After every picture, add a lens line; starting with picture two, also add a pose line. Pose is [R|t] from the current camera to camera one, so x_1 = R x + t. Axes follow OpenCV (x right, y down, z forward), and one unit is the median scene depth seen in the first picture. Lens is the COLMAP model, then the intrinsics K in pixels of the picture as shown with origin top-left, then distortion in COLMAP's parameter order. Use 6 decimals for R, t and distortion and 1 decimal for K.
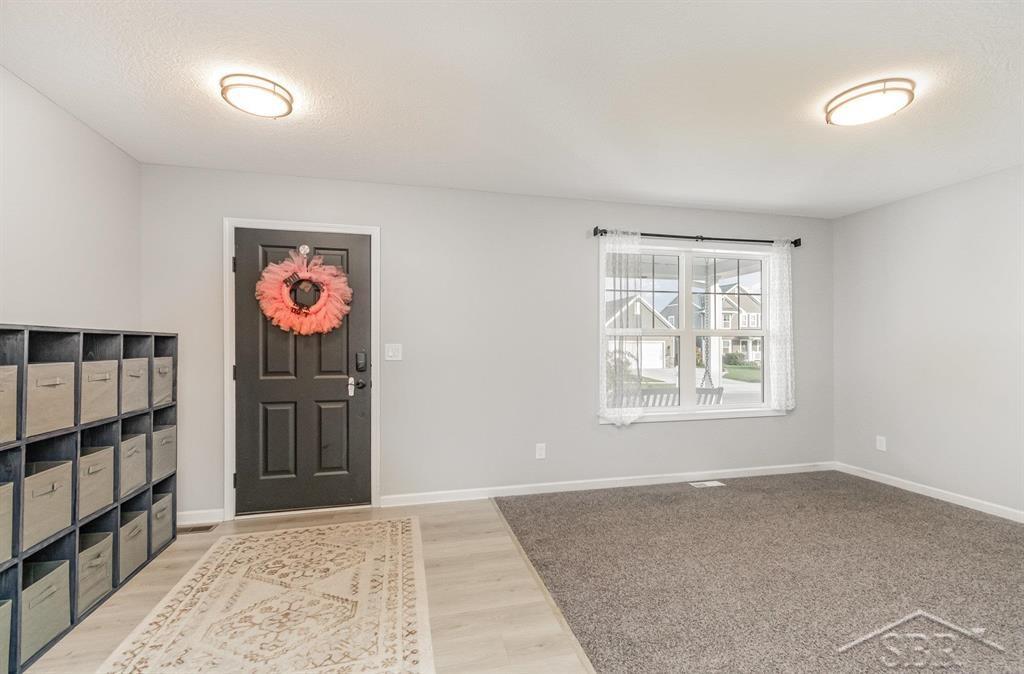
lens RADIAL K [[463.7, 0, 512.5], [0, 463.7, 340.9], [0, 0, 1]] dist [0.000236, 0.000019]
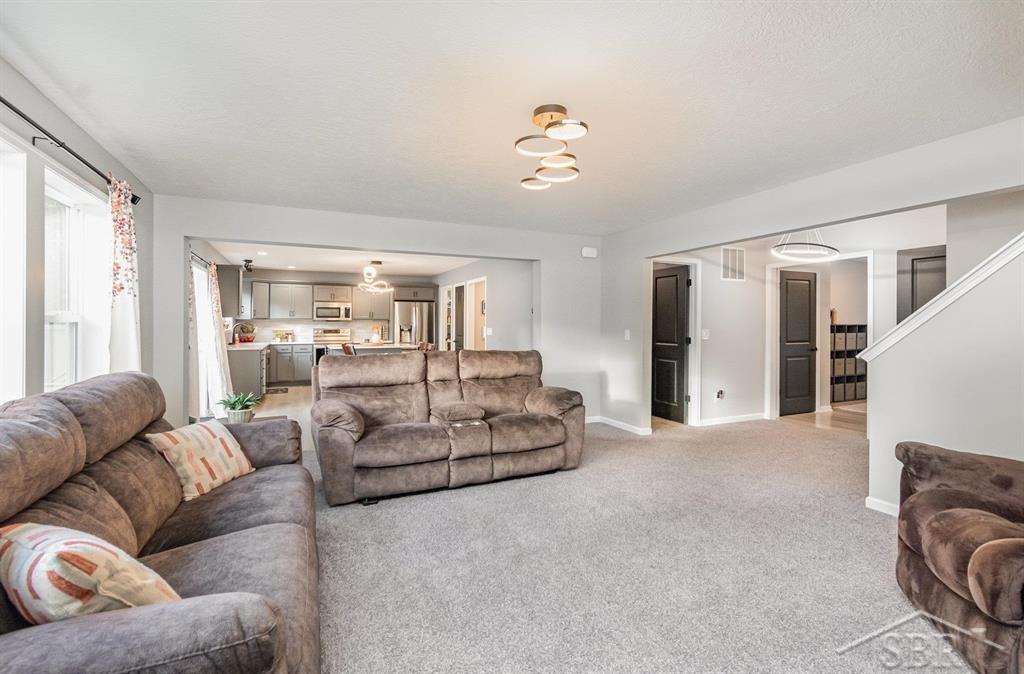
lens RADIAL K [[463.7, 0, 511.8], [0, 463.7, 334.2], [0, 0, 1]] dist [0.000236, 0.000019]
pose [[-0.980785, 0.002281, -0.195076, 2.299346], [0.003243, 0.999984, -0.004615, 0.056229], [0.195062, -0.005158, -0.980777, 3.842876]]
